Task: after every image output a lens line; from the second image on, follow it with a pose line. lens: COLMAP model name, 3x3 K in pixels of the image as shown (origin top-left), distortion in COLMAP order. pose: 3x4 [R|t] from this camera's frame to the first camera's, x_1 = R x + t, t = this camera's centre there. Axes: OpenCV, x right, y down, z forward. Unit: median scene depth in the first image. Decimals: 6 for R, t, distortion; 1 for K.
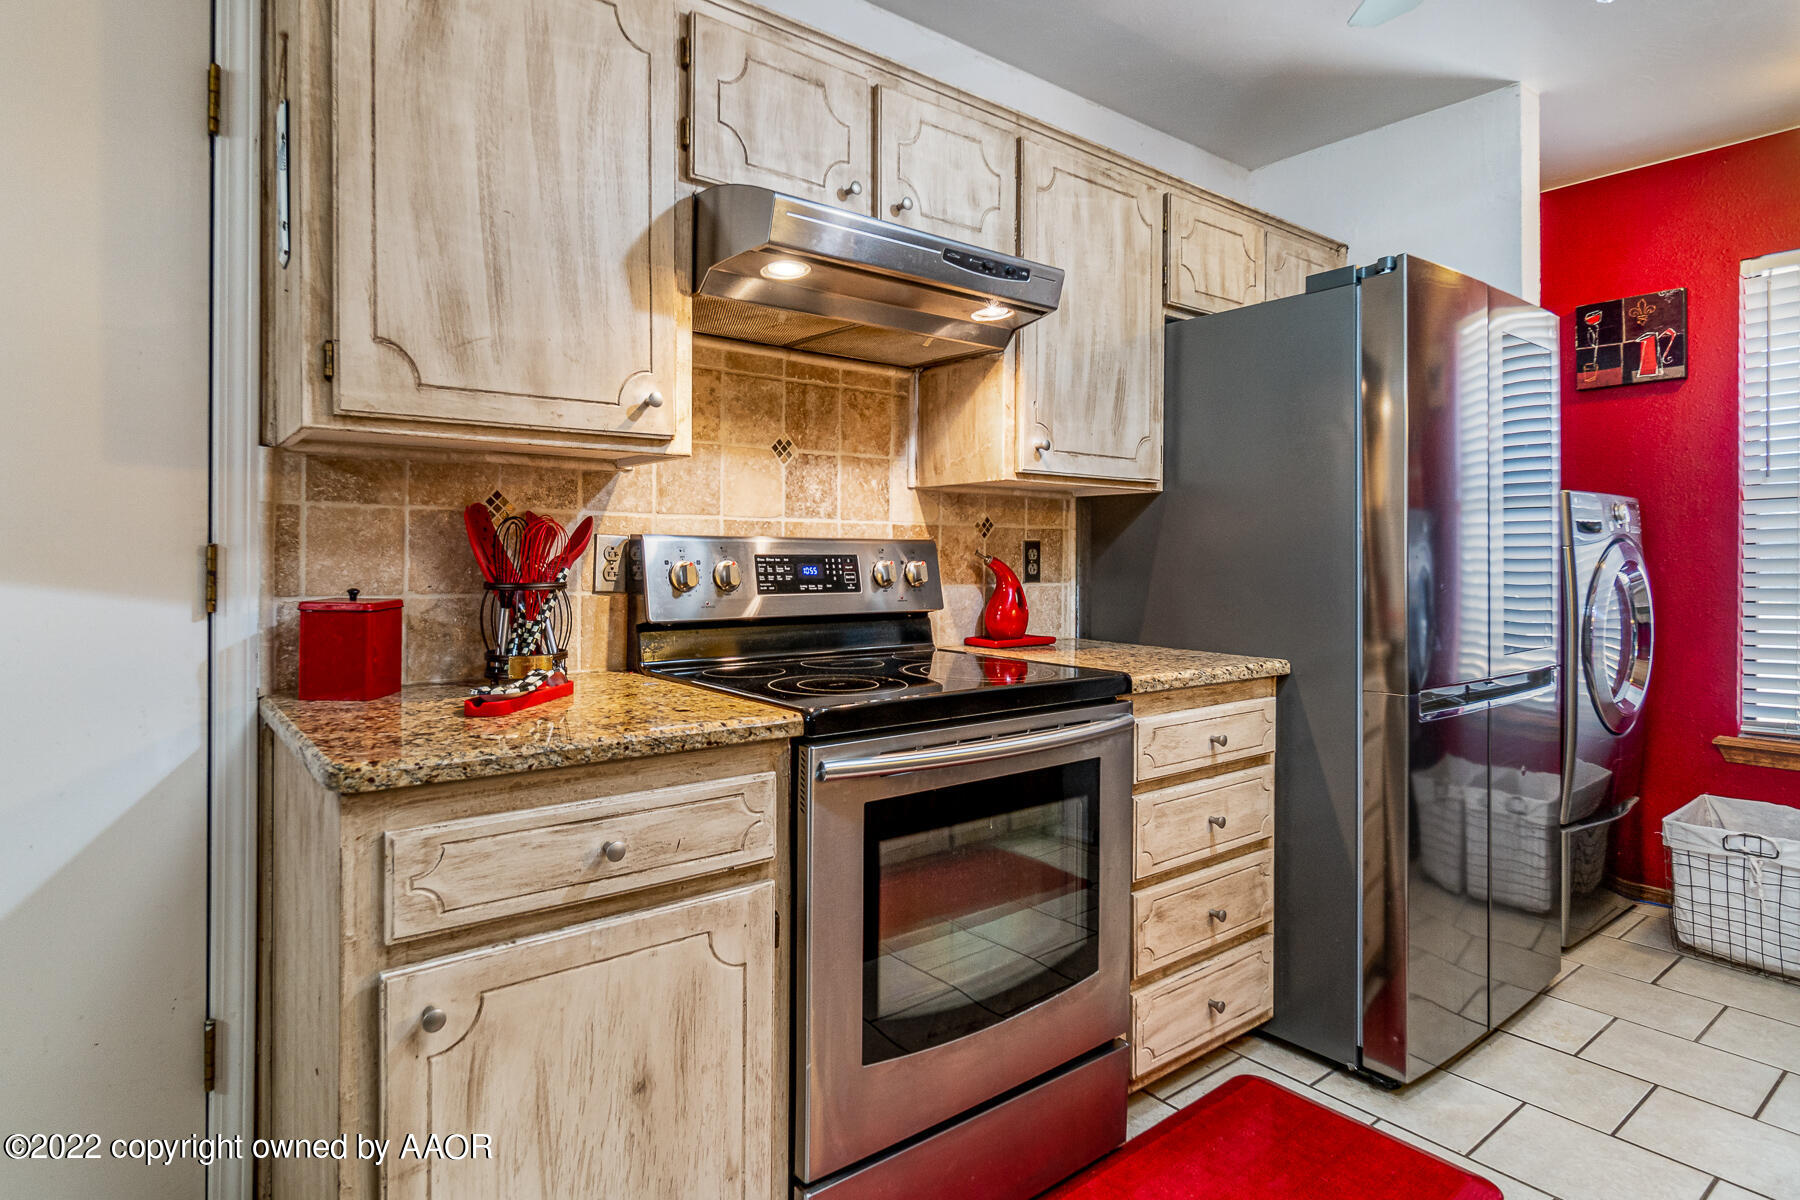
lens RADIAL K [[921.4, 0, 884.6], [0, 921.4, 551.9], [0, 0, 1]] dist [-0.003459, 0.000225]
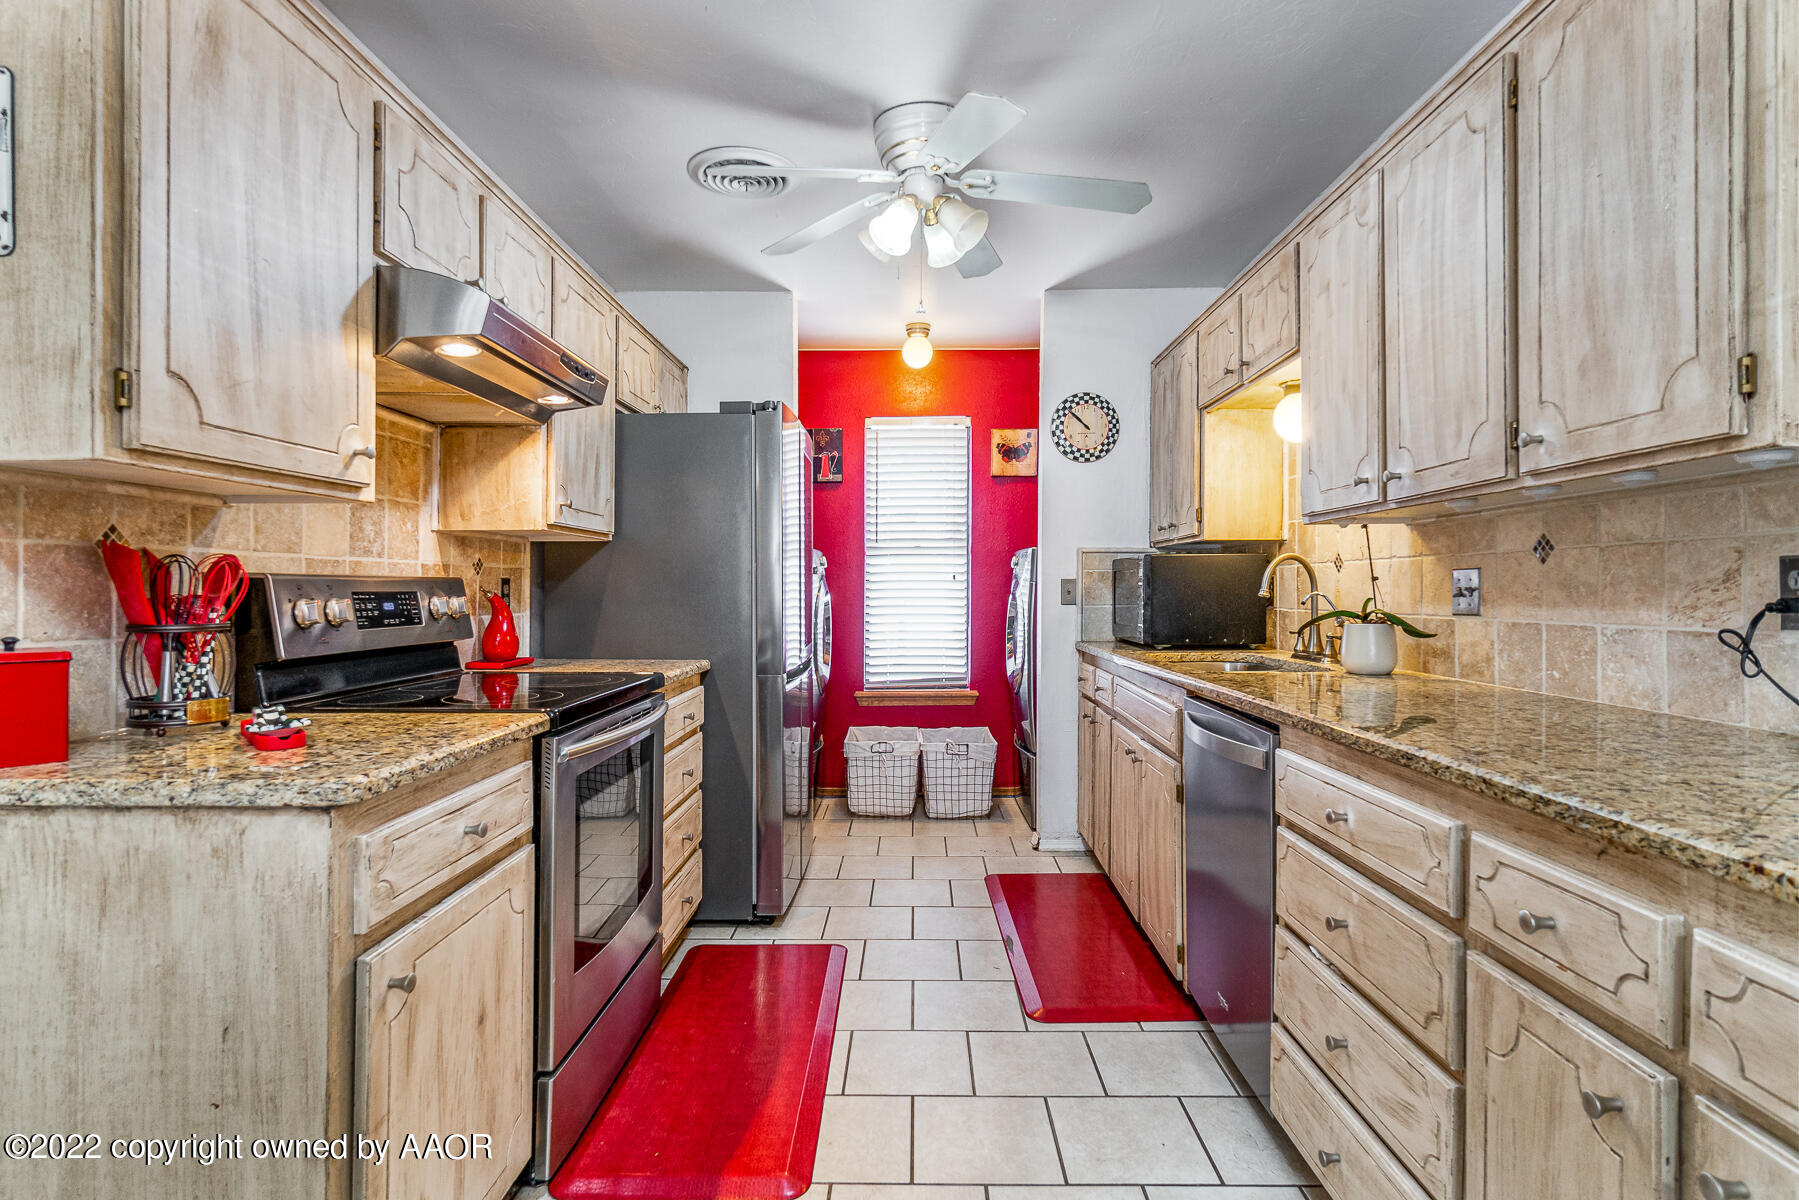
lens RADIAL K [[881.7, 0, 901.0], [0, 881.7, 585.2], [0, 0, 1]] dist [-0.002197, -0.001086]
pose [[0.609035, -0.003554, 0.793136, -0.651151], [0.001730, 0.999994, 0.003152, -0.008244], [-0.793142, -0.000547, 0.609037, -0.135411]]
